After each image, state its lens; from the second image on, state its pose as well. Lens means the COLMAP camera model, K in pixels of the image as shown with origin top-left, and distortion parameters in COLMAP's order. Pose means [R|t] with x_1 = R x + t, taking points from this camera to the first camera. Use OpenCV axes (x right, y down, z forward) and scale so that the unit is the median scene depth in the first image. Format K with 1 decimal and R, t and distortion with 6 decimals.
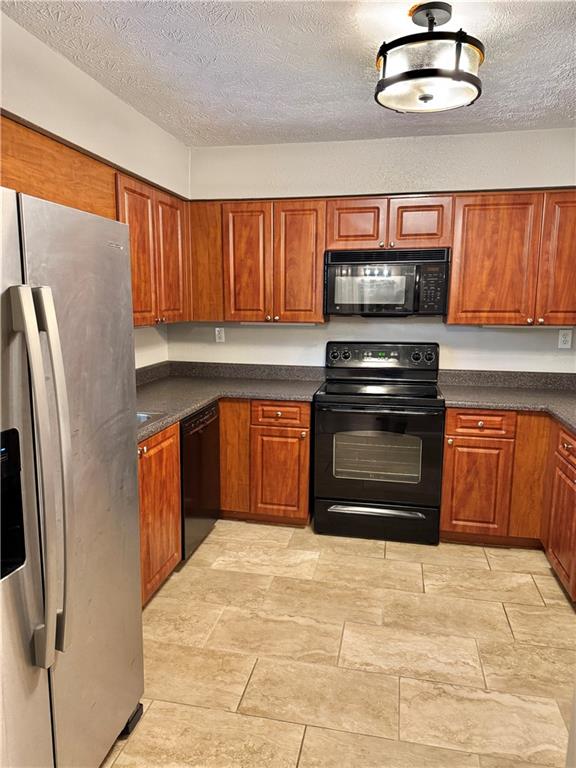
lens RADIAL K [[536.5, 0, 280.3], [0, 536.5, 378.3], [0, 0, 1]] dist [0.064055, -0.074637]
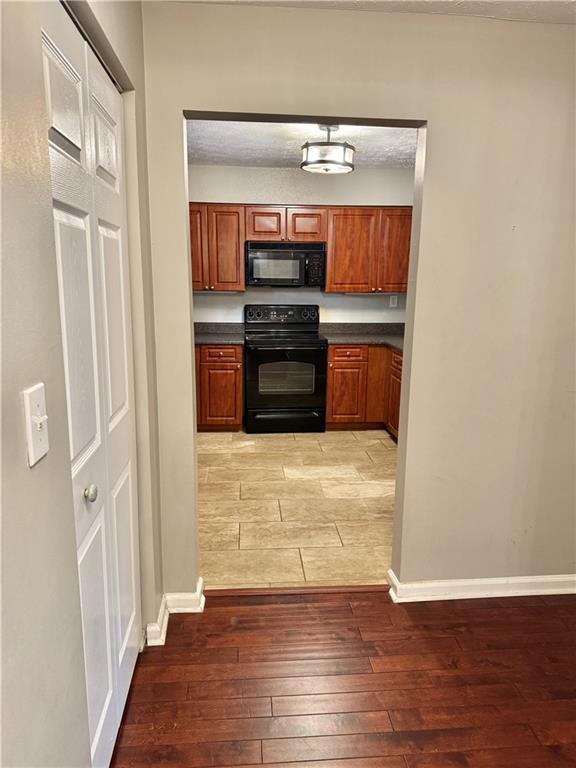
lens RADIAL K [[536.5, 0, 283.6], [0, 536.5, 381.1], [0, 0, 1]] dist [0.064055, -0.074637]
pose [[0.958721, -0.050800, 0.279775, -0.260419], [0.037444, 0.997899, 0.052881, 0.071787], [-0.281874, -0.040222, 0.958608, -0.472791]]
